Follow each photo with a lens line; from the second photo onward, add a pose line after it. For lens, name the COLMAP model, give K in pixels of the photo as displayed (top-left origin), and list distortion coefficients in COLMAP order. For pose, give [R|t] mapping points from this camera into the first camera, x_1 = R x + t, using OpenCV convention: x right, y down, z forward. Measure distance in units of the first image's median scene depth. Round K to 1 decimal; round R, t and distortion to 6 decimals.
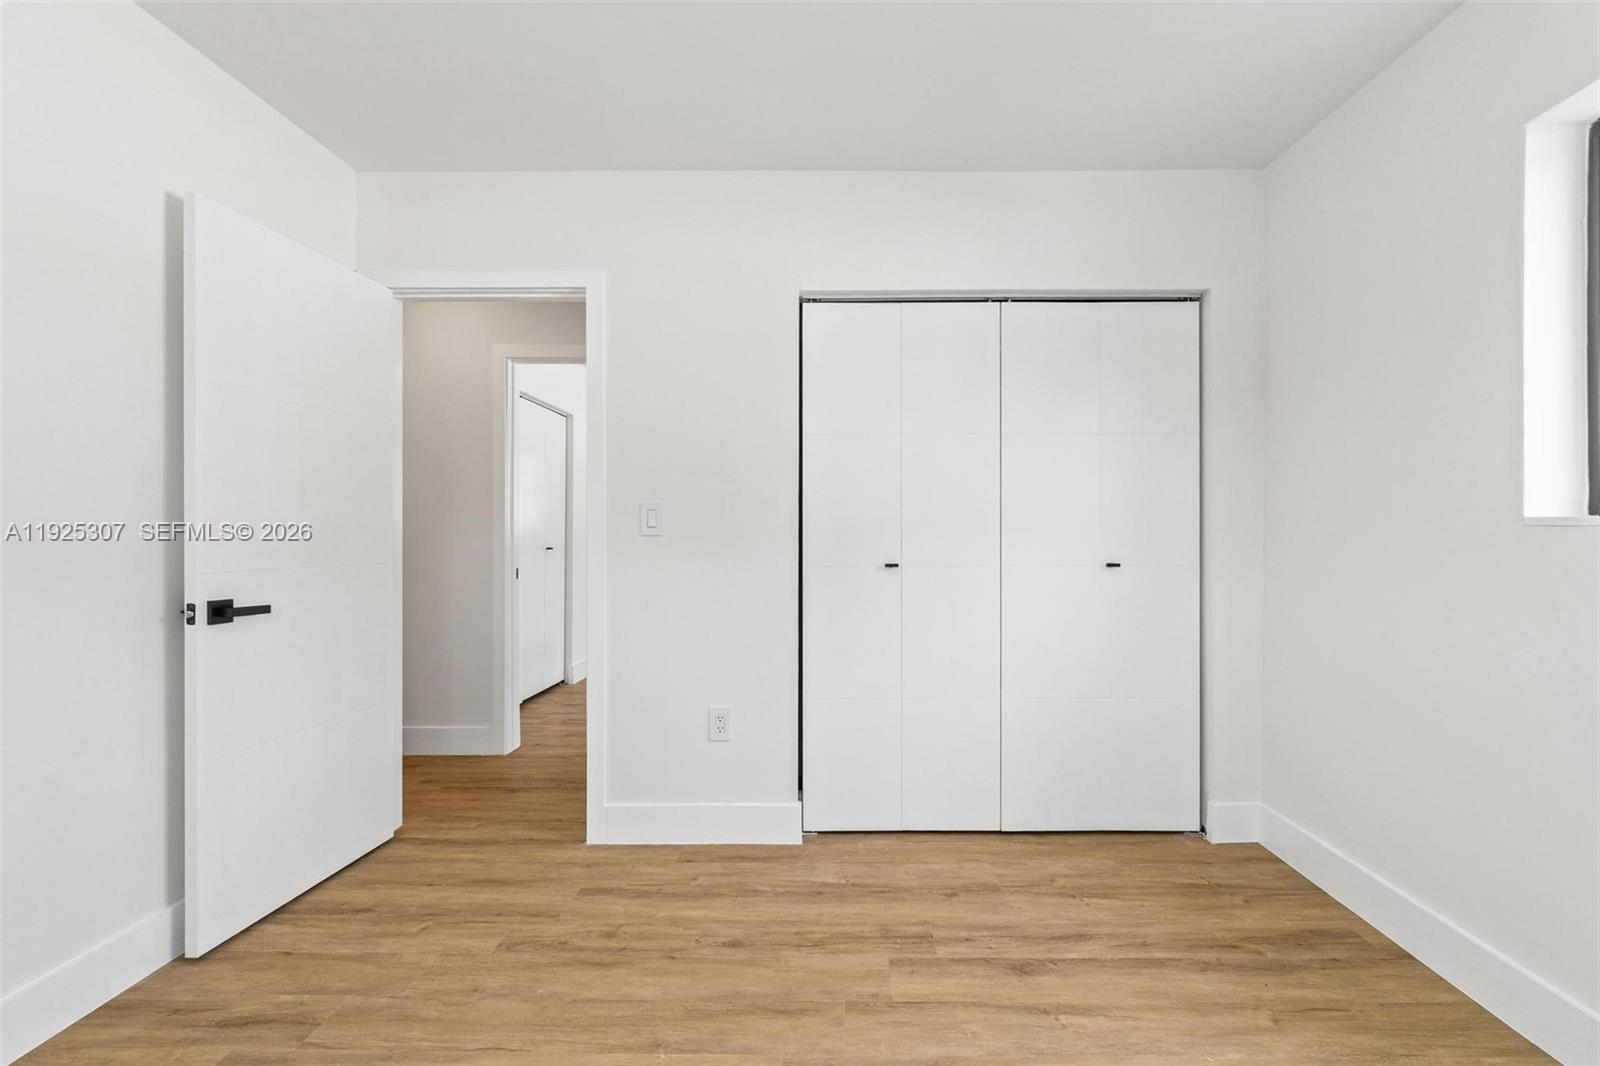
lens RADIAL K [[672.8, 0, 802.1], [0, 672.8, 534.9], [0, 0, 1]] dist [-0.000227, -0.000158]
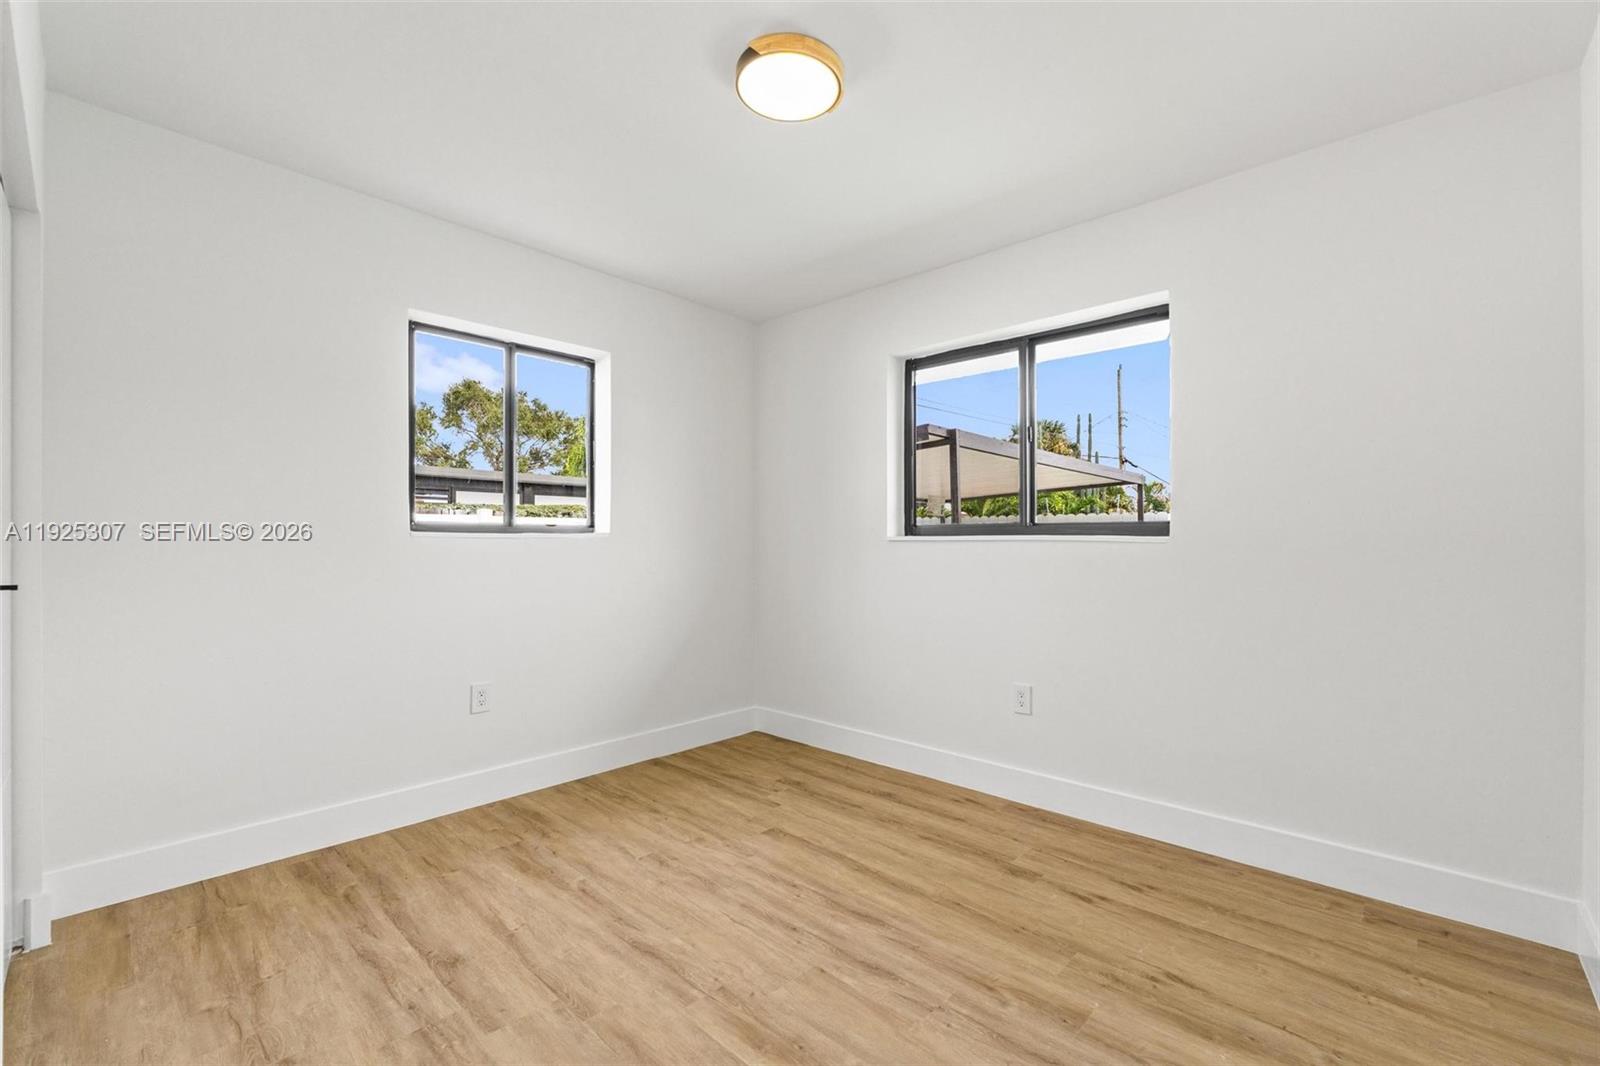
lens RADIAL K [[672.8, 0, 799.9], [0, 672.8, 537.8], [0, 0, 1]] dist [-0.000227, -0.000158]
pose [[-0.735644, 0.005236, 0.677349, -0.718213], [-0.002964, 0.999936, -0.010949, -0.001692], [-0.677362, -0.010062, -0.735581, 1.299584]]
